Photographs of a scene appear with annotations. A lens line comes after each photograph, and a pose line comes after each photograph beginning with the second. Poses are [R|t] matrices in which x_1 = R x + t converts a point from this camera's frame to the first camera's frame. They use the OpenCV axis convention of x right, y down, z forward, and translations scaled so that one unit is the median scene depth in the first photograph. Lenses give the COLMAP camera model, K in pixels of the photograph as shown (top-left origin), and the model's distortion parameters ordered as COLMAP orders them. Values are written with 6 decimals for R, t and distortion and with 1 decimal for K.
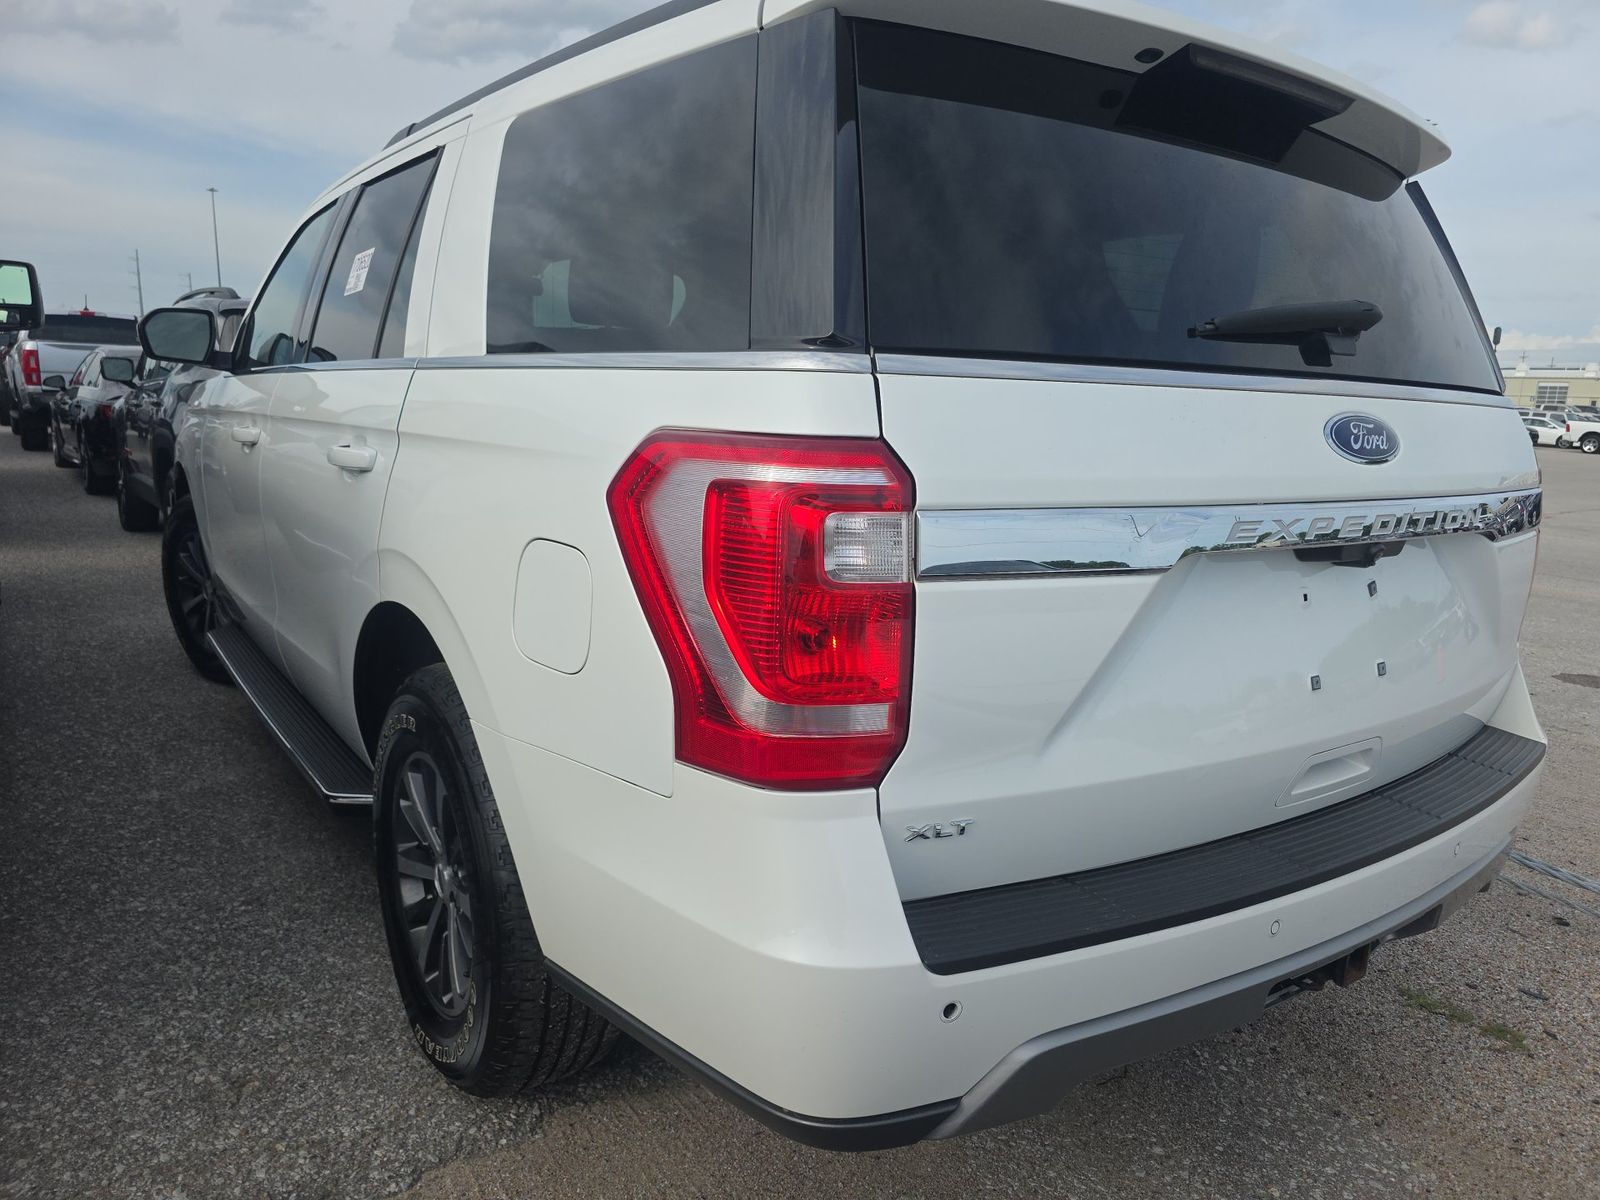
lens RADIAL K [[1089.1, 0, 805.3], [0, 1089.1, 627.9], [0, 0, 1]] dist [0.059063, -0.060684]
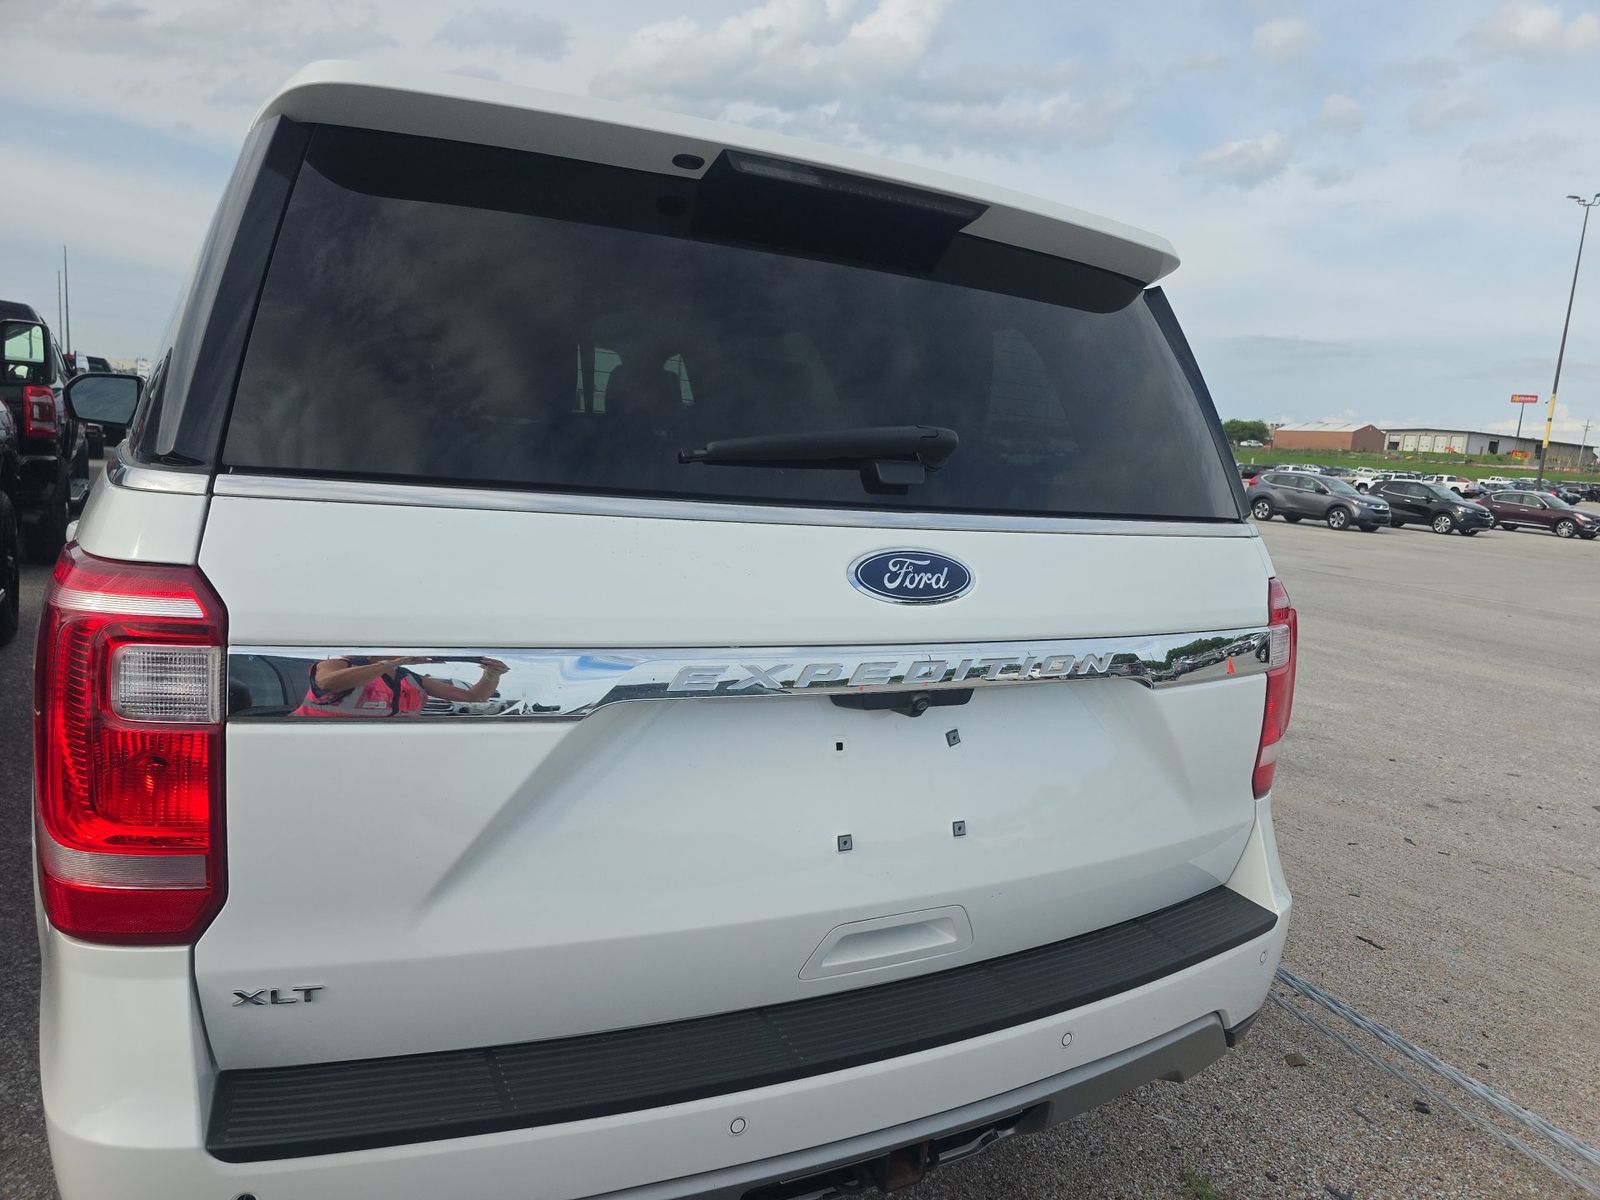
lens RADIAL K [[1089.1, 0, 805.3], [0, 1089.1, 627.9], [0, 0, 1]] dist [0.059063, -0.060684]
pose [[0.992359, 0.052193, -0.111799, 0.528442], [-0.058081, 0.997055, -0.050076, -0.080191], [0.108856, 0.056187, 0.992468, 0.101985]]
